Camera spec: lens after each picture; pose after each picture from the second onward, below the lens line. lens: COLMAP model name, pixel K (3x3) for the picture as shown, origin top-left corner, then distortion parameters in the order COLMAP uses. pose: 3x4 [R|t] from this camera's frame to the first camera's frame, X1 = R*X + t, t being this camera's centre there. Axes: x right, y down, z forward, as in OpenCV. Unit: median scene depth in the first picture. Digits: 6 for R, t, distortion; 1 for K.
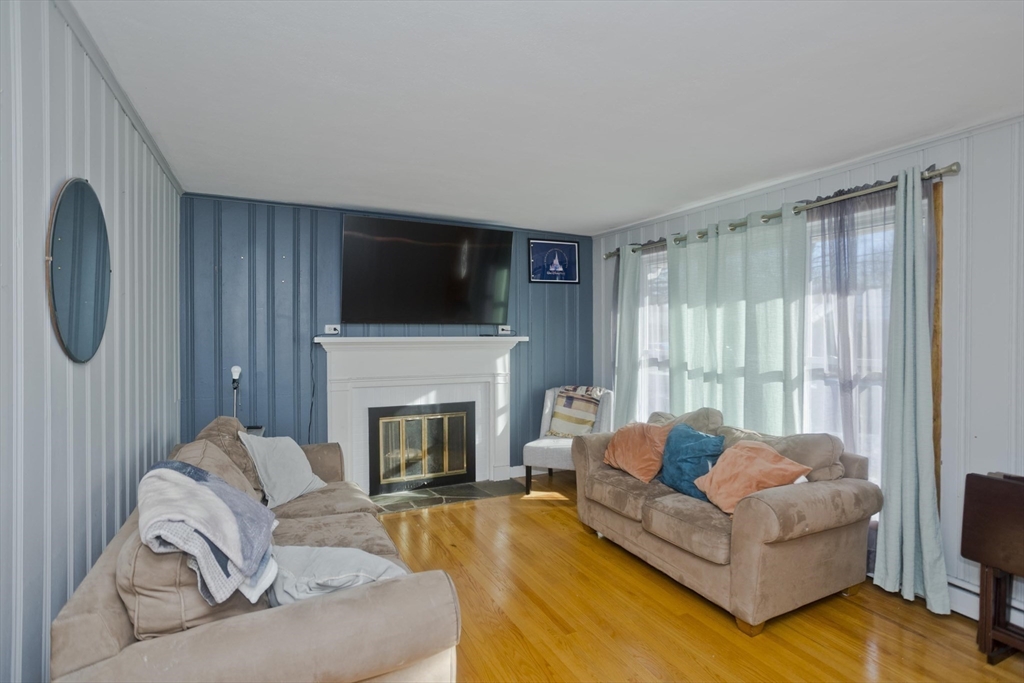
lens RADIAL K [[498.3, 0, 515.3], [0, 498.3, 331.4], [0, 0, 1]] dist [-0.054259, 0.033525]
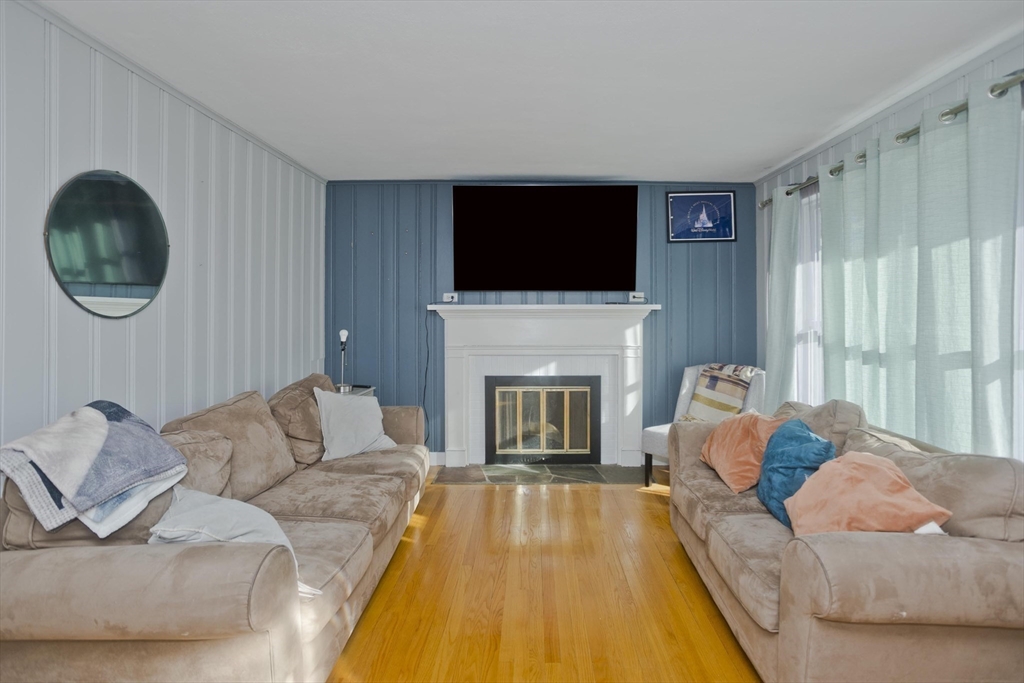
lens RADIAL K [[500.1, 0, 539.7], [0, 500.1, 304.1], [0, 0, 1]] dist [-0.052313, 0.036094]
pose [[0.897649, -0.006274, -0.440666, 0.240171], [0.003483, 0.999968, -0.007141, 0.016681], [0.440697, 0.004875, 0.897643, 0.140101]]
